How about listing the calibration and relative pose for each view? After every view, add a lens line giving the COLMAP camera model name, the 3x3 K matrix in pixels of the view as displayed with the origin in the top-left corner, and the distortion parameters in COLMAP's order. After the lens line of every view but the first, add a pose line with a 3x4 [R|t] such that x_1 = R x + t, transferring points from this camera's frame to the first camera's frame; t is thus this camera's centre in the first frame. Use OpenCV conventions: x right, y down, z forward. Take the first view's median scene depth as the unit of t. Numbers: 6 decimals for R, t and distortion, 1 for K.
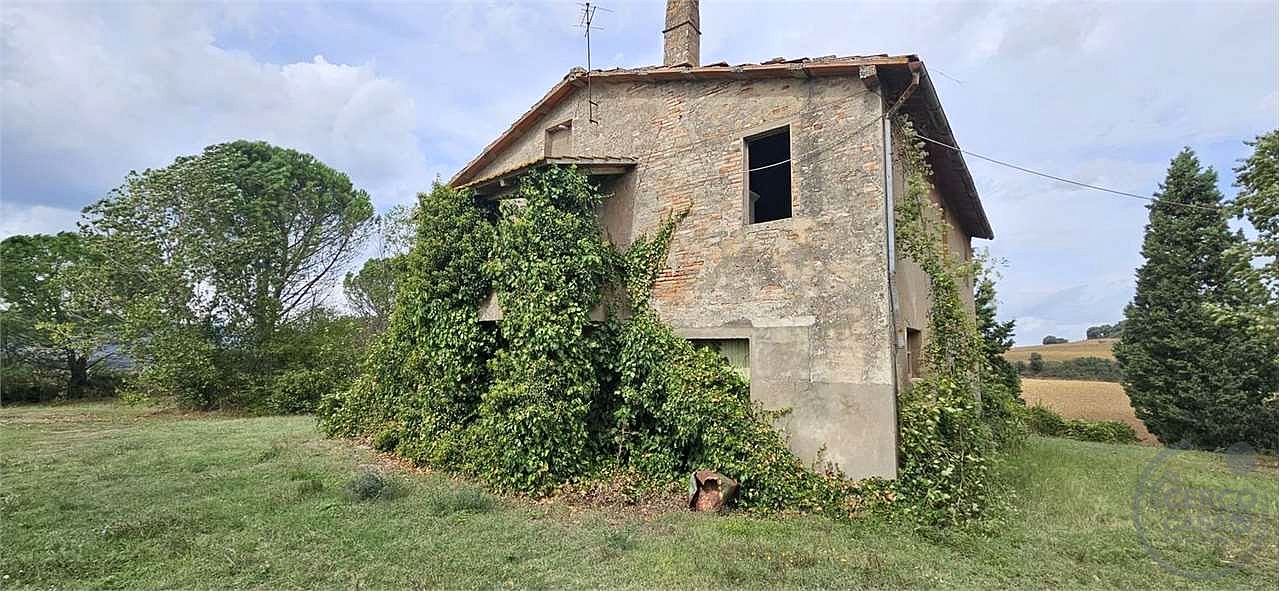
lens RADIAL K [[529.9, 0, 642.7], [0, 529.9, 295.7], [0, 0, 1]] dist [-0.001869, -0.000640]
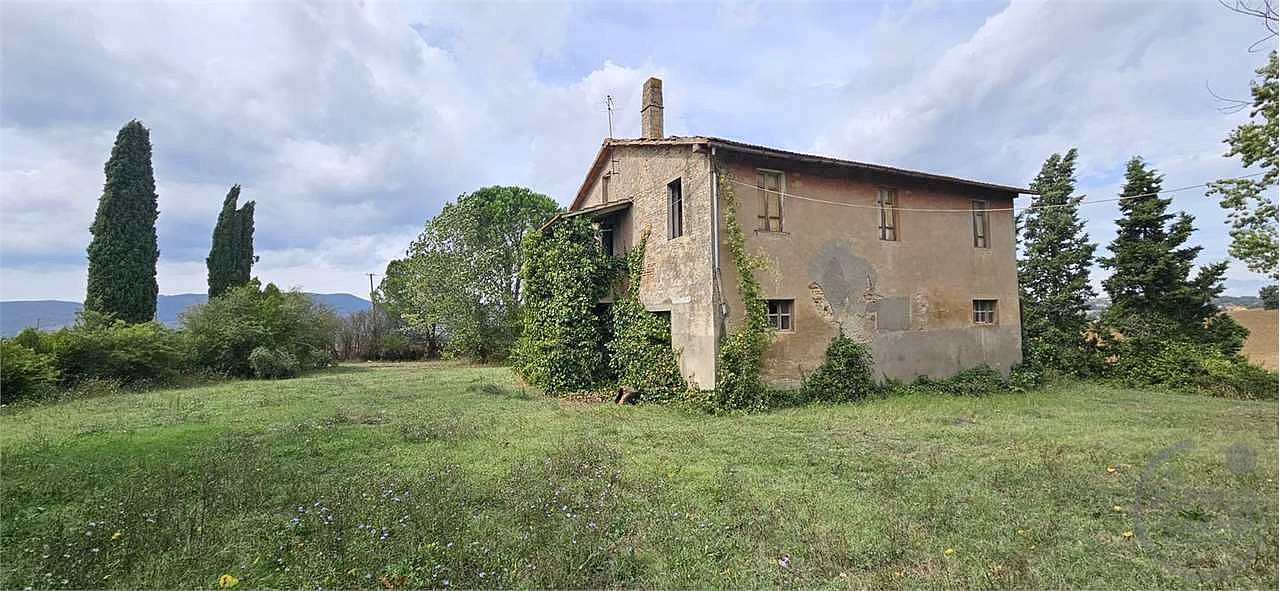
lens RADIAL K [[529.9, 0, 642.7], [0, 529.9, 295.7], [0, 0, 1]] dist [-0.001869, -0.000640]
pose [[0.891649, -0.054742, -0.449406, 0.842896], [0.083881, 0.995452, 0.045169, -0.045618], [0.444889, -0.077972, 0.892185, -0.488375]]
